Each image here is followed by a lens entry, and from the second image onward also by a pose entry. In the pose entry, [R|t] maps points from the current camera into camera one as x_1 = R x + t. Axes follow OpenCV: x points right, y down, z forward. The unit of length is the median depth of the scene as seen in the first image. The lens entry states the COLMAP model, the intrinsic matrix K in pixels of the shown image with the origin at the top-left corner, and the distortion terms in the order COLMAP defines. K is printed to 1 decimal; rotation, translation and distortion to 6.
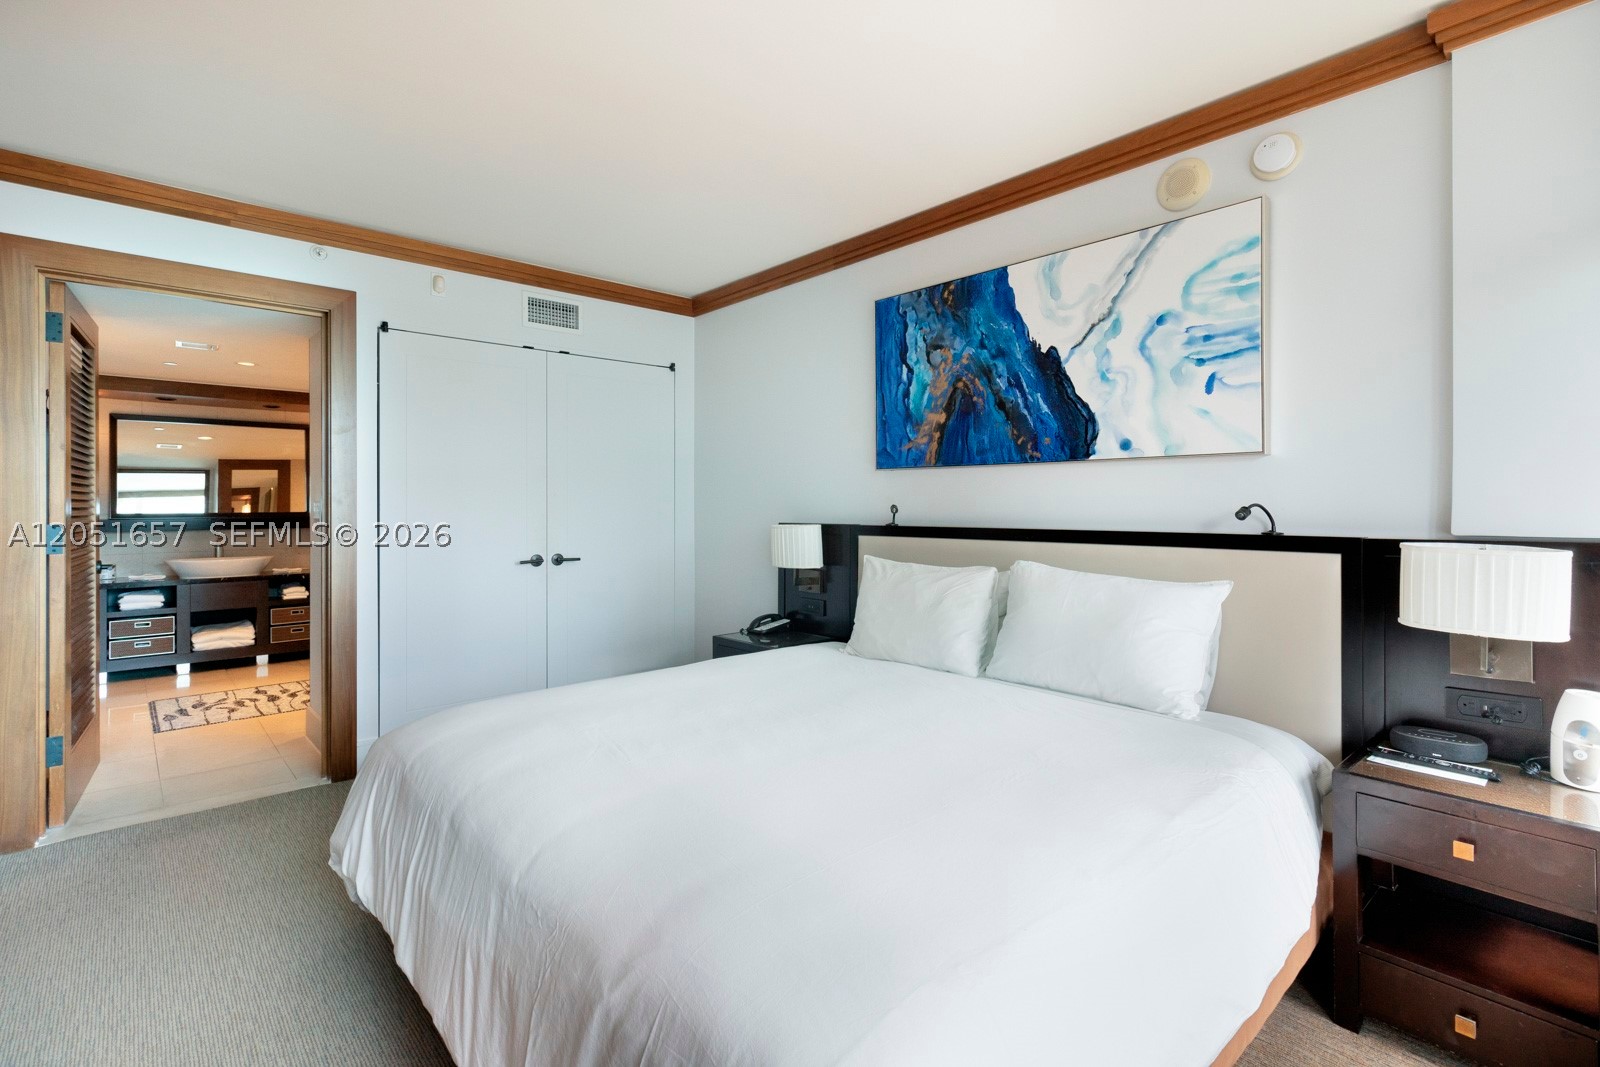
lens RADIAL K [[773.2, 0, 815.6], [0, 773.2, 510.8], [0, 0, 1]] dist [0.008456, -0.001924]
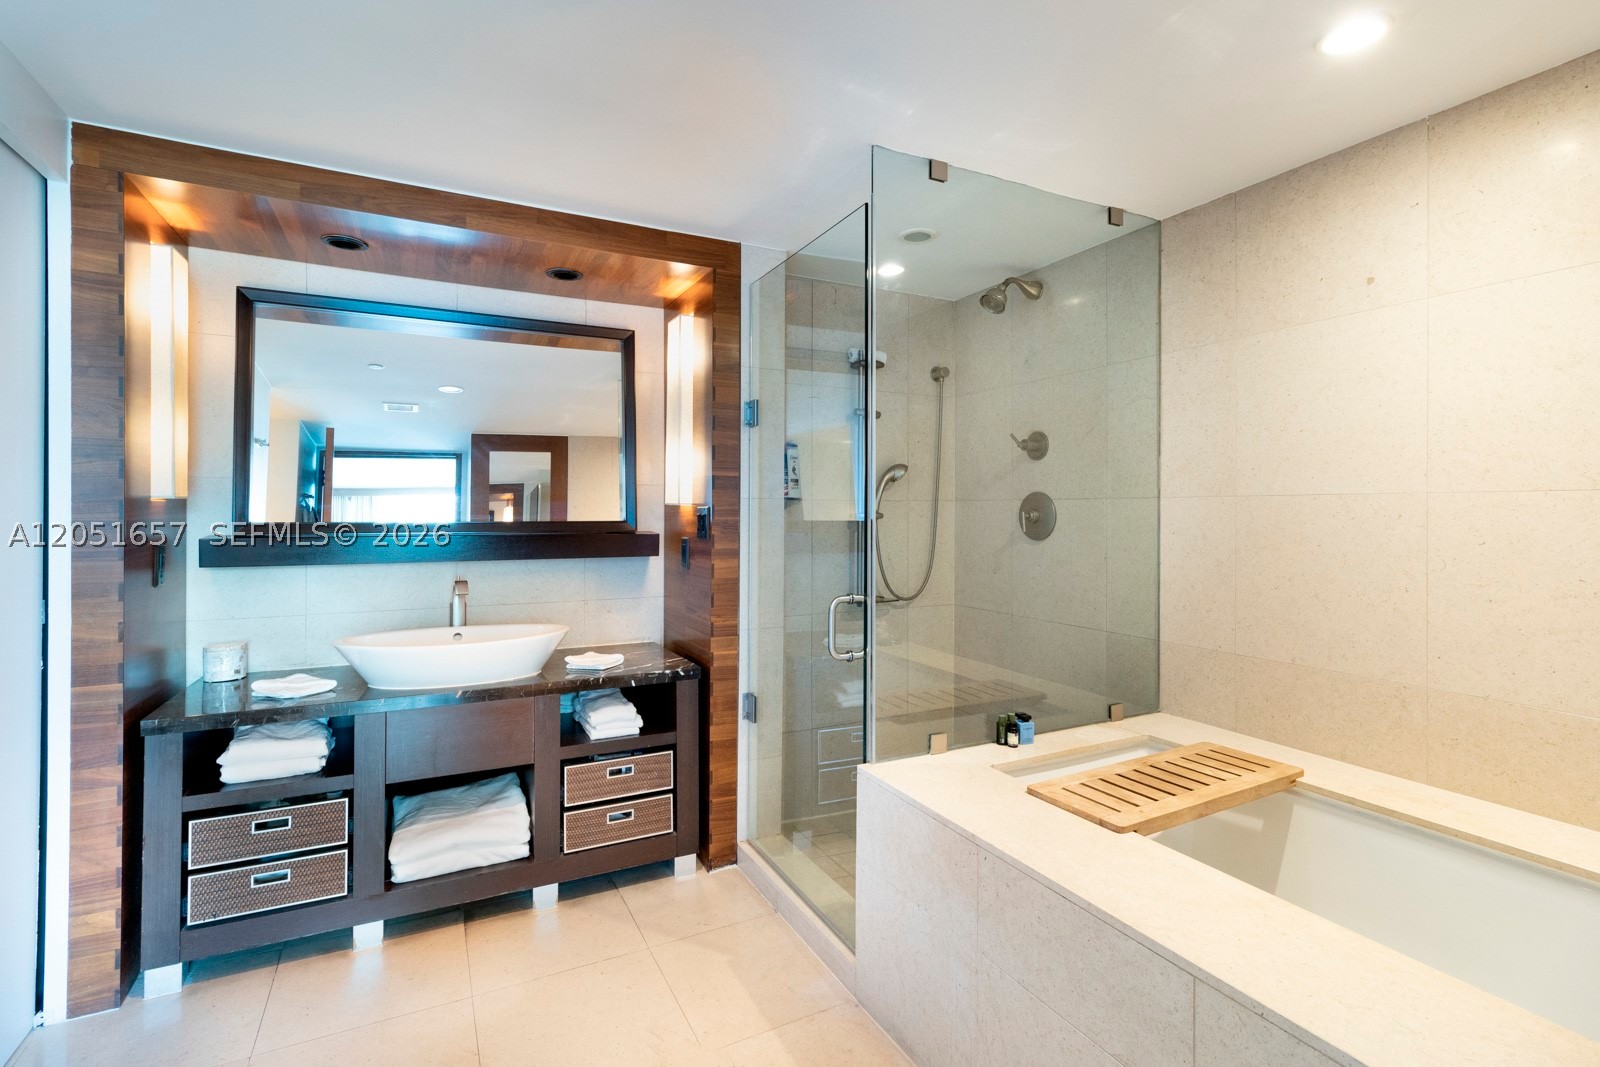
lens RADIAL K [[773.2, 0, 816.4], [0, 773.2, 514.4], [0, 0, 1]] dist [0.008456, -0.001924]
pose [[0.968852, 0.003244, -0.247618, -0.478478], [-0.003806, 0.999991, -0.001792, -0.002804], [0.247610, 0.002678, 0.968856, 0.646345]]
